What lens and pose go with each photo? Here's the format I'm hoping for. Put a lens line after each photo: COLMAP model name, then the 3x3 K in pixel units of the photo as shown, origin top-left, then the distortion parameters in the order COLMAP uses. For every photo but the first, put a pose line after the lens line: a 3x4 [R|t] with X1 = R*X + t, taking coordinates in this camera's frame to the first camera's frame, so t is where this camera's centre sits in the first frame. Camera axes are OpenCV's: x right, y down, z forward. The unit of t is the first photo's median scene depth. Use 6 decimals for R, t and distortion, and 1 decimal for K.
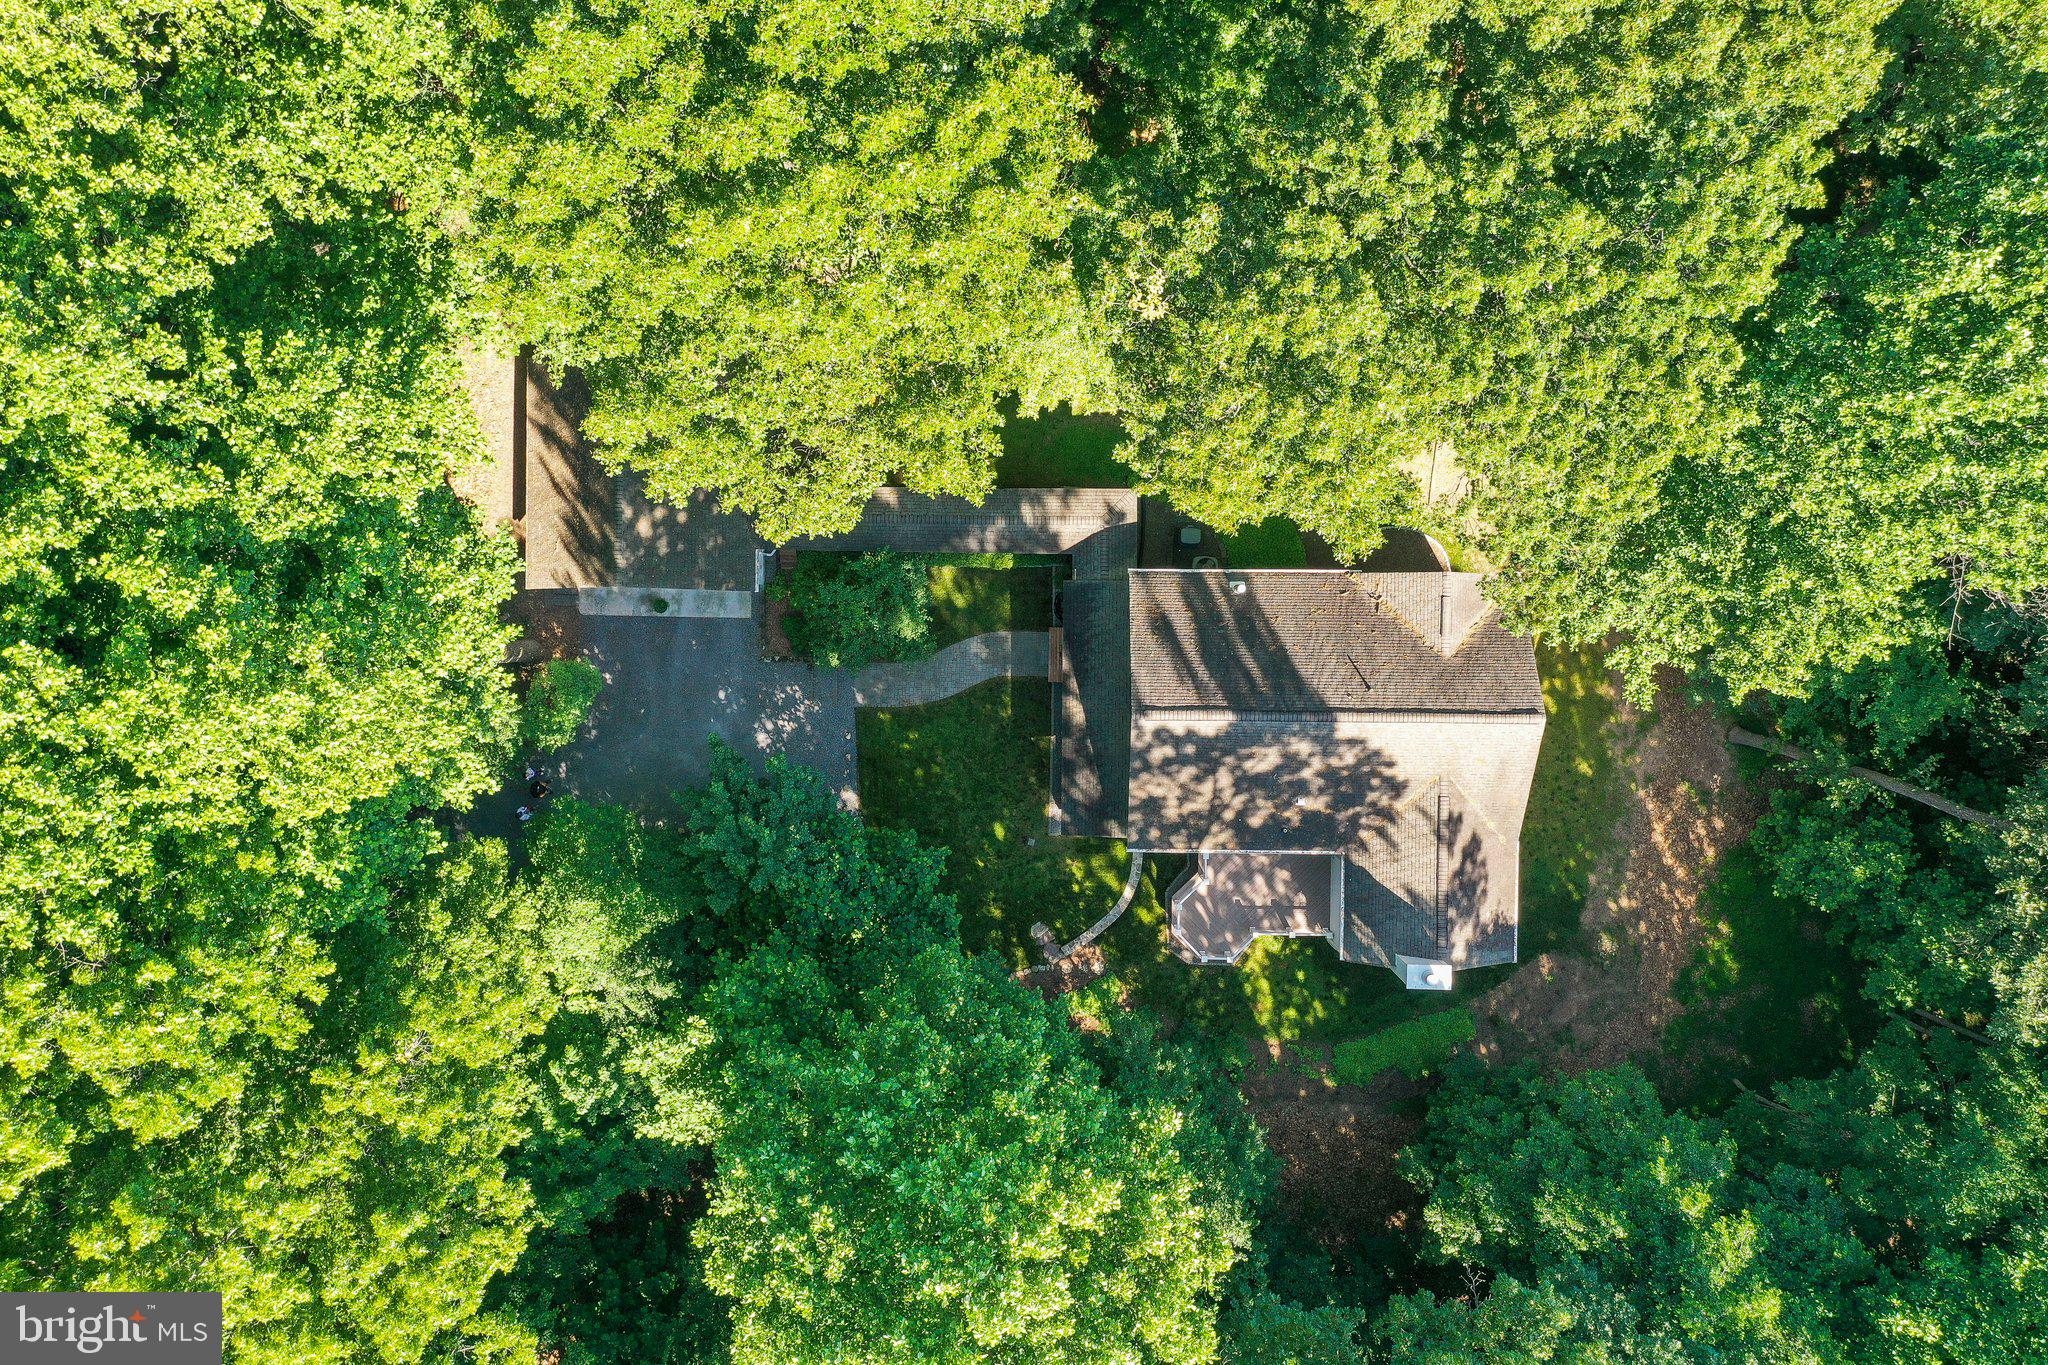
lens RADIAL K [[1631.1, 0, 1034.3], [0, 1631.1, 679.8], [0, 0, 1]] dist [0.002529, -0.000269]
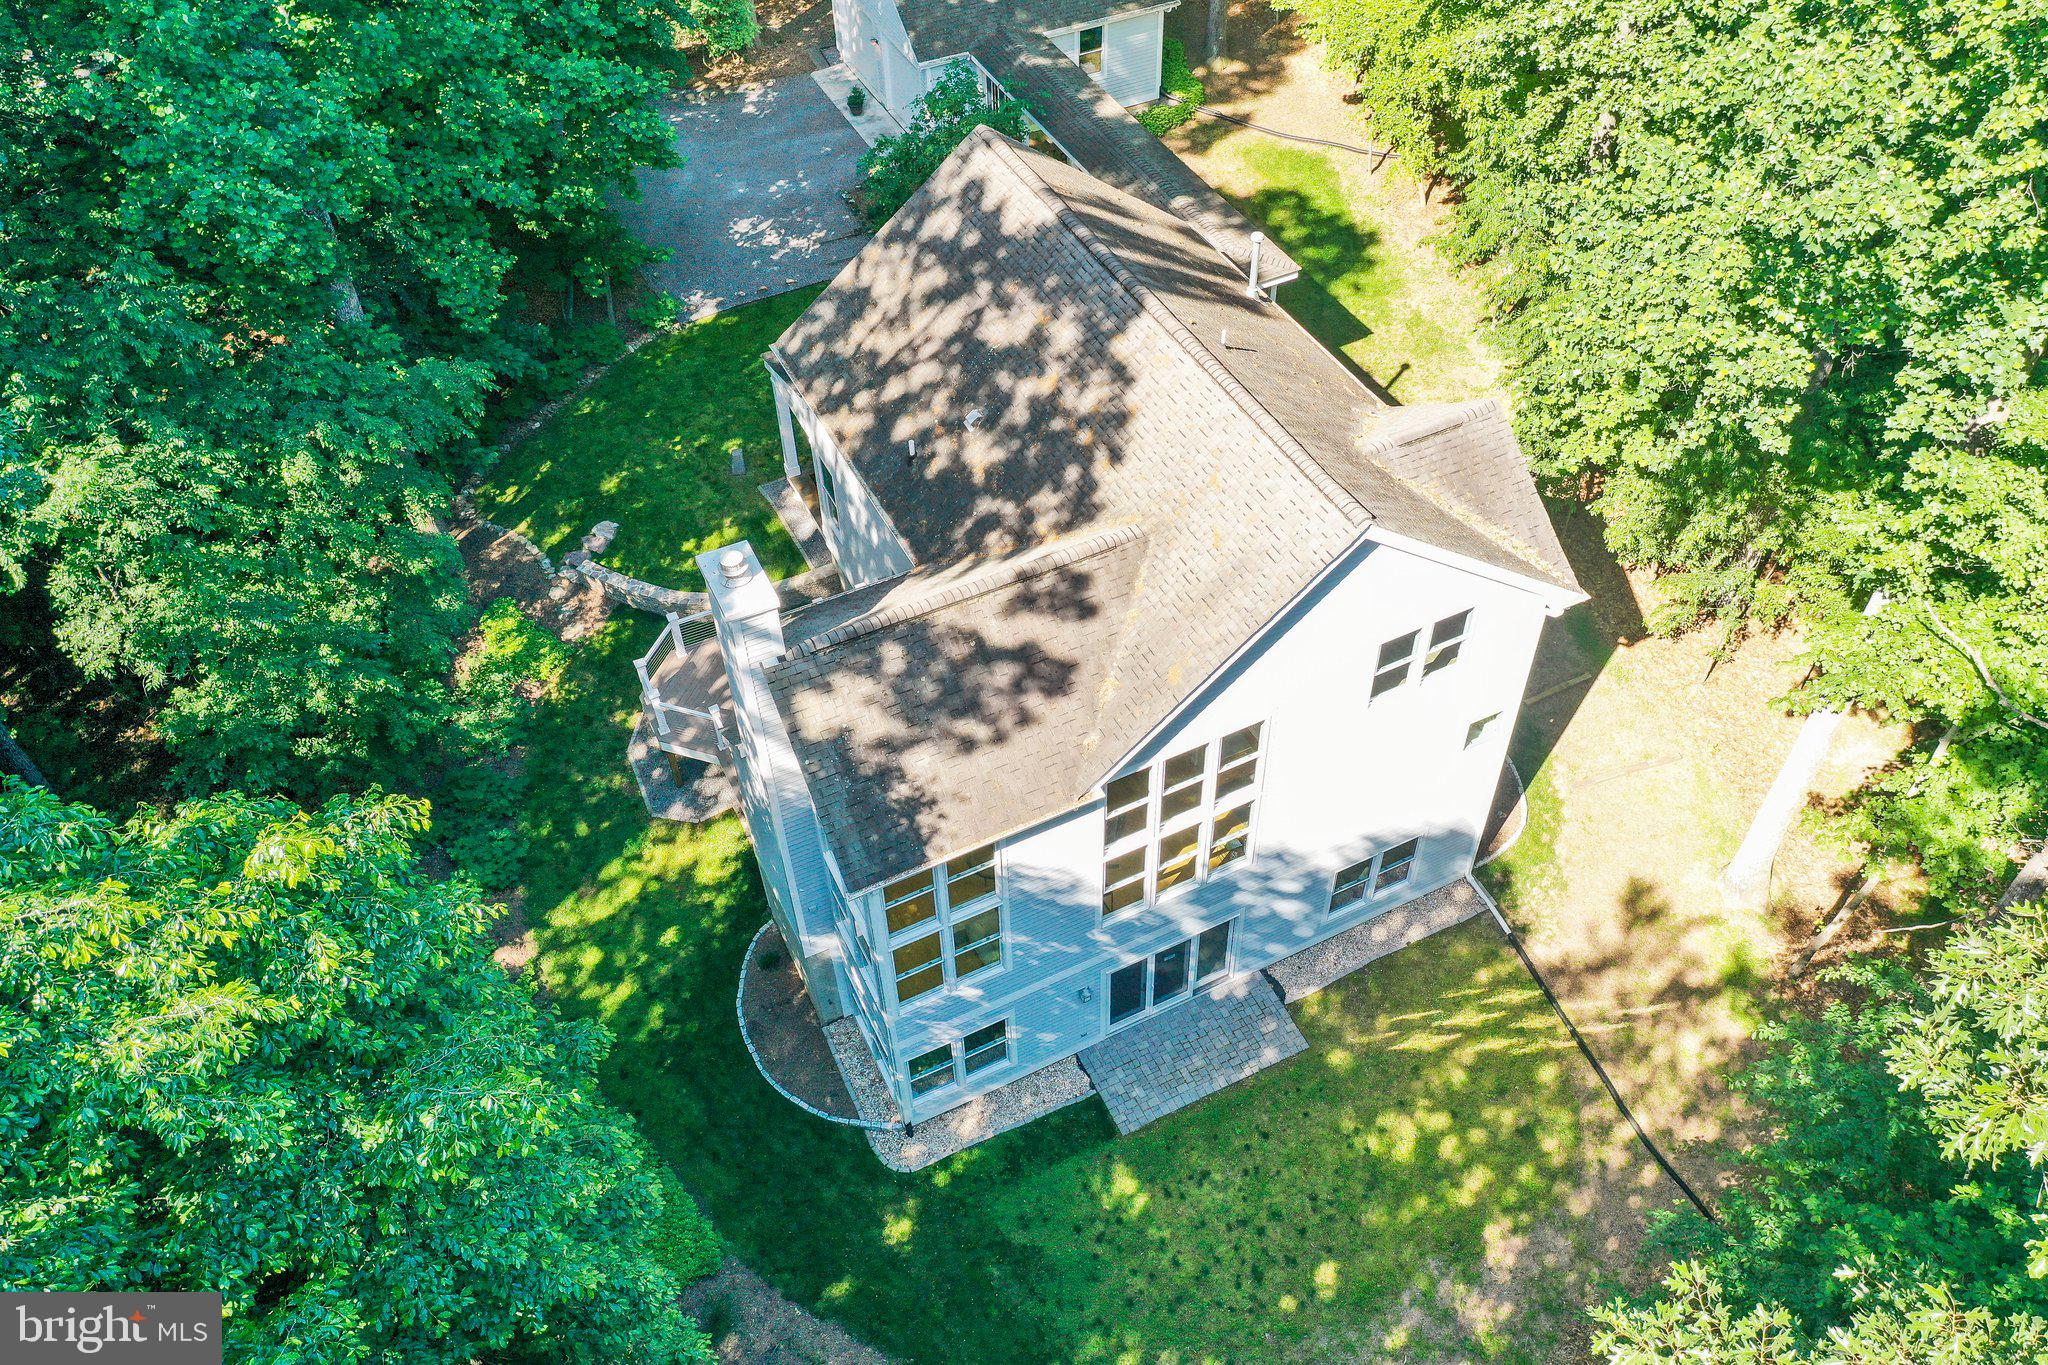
lens RADIAL K [[1631.1, 0, 1034.3], [0, 1631.1, 679.8], [0, 0, 1]] dist [0.002529, -0.000269]
pose [[0.451664, 0.665353, -0.594395, 0.531481], [-0.892133, 0.329415, -0.309167, 0.242719], [-0.009903, 0.669919, 0.742368, 0.661402]]
